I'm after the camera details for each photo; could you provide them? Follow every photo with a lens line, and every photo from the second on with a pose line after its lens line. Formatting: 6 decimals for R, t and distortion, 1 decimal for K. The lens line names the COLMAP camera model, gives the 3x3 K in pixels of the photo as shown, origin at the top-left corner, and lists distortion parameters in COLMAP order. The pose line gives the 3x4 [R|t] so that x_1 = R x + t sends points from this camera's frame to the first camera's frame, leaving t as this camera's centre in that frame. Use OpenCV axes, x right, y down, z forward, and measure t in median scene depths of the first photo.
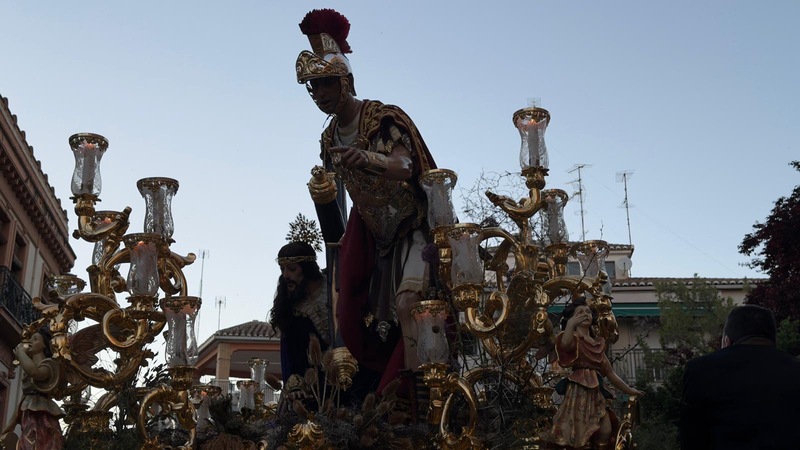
lens RADIAL K [[1216.9, 0, 372.7], [0, 1216.9, 227.0], [0, 0, 1]] dist [0.204468, -0.036982]
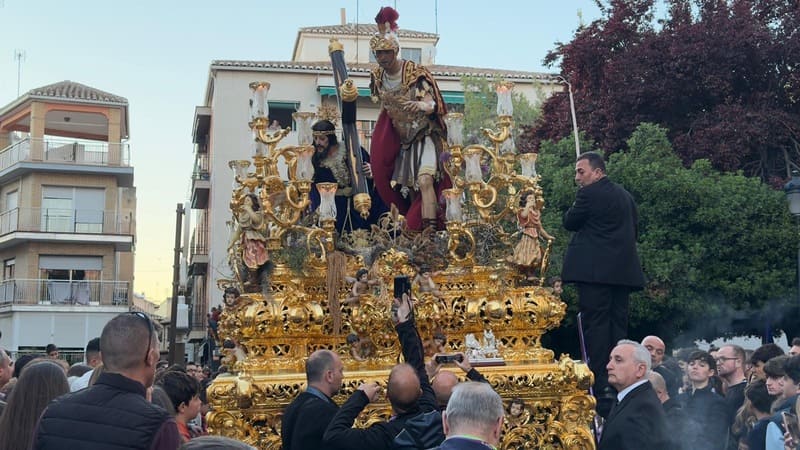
lens RADIAL K [[1216.9, 0, 372.7], [0, 1216.9, 227.0], [0, 0, 1]] dist [0.204468, -0.036982]
pose [[0.983113, 0.032403, 0.180108, -0.346212], [-0.067049, 0.979540, 0.189754, -0.193451], [-0.170274, -0.198625, 0.965171, -0.694266]]
